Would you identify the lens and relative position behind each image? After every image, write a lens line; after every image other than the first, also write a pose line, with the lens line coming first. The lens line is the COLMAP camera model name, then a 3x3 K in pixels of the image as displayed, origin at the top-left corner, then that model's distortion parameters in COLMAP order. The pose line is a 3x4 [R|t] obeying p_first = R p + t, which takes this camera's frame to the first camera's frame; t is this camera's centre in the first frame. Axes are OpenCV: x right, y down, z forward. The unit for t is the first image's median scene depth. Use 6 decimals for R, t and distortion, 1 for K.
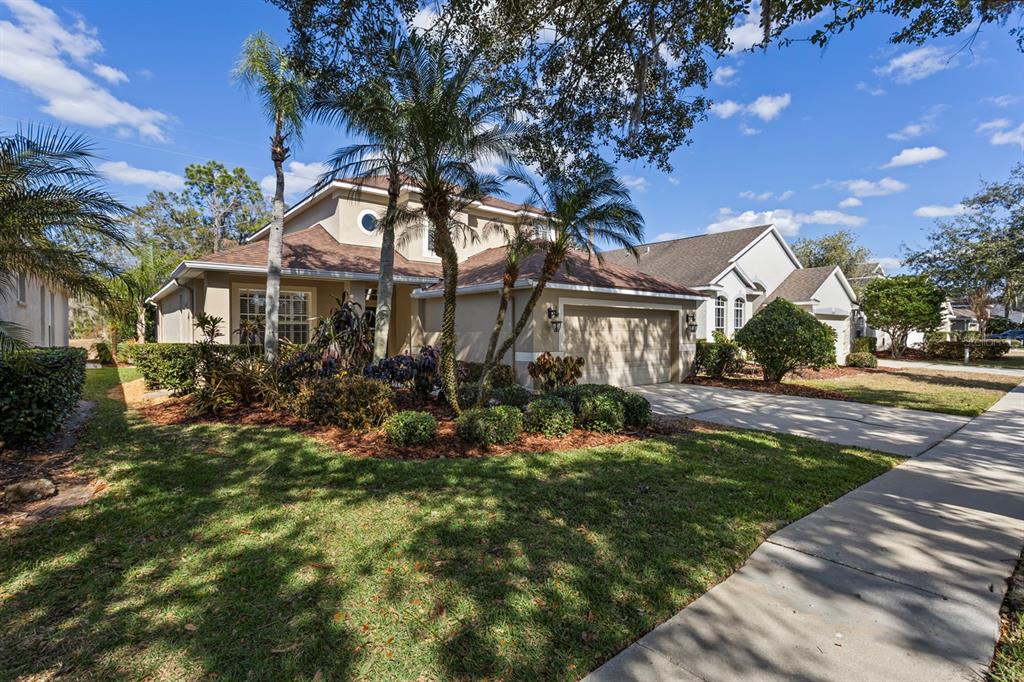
lens RADIAL K [[492.3, 0, 511.9], [0, 492.3, 337.5], [0, 0, 1]] dist [0.000863, -0.000584]
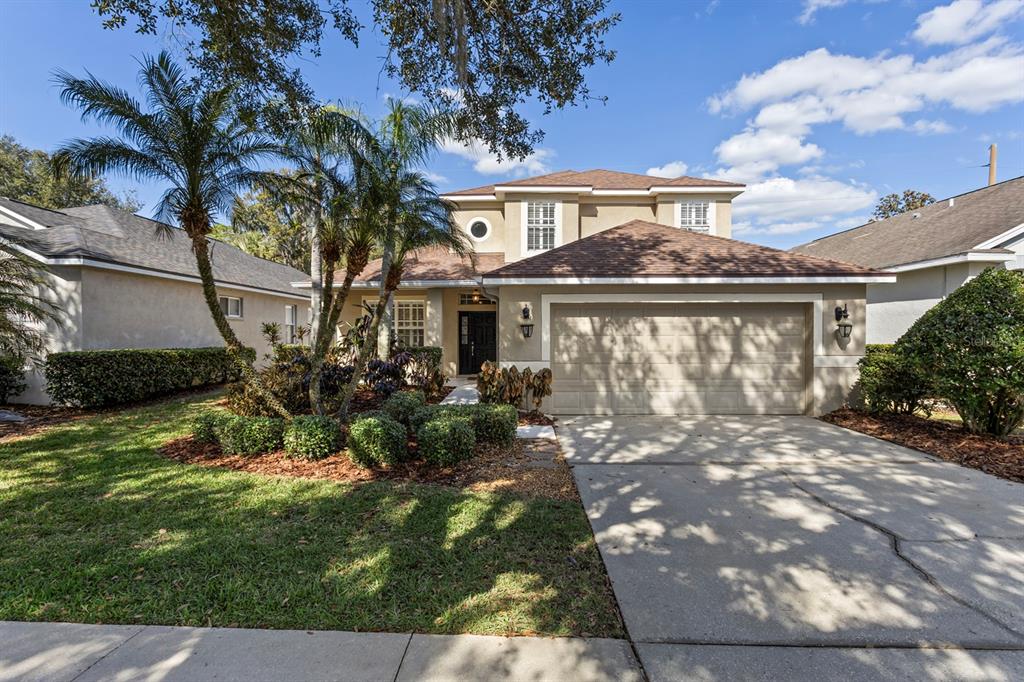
lens RADIAL K [[492.3, 0, 509.3], [0, 492.3, 340.4], [0, 0, 1]] dist [0.000863, -0.000584]
pose [[0.758032, 0.007511, -0.652174, 0.488051], [-0.004435, 0.999970, 0.006362, -0.009385], [0.652203, -0.001930, 0.758042, 0.293532]]
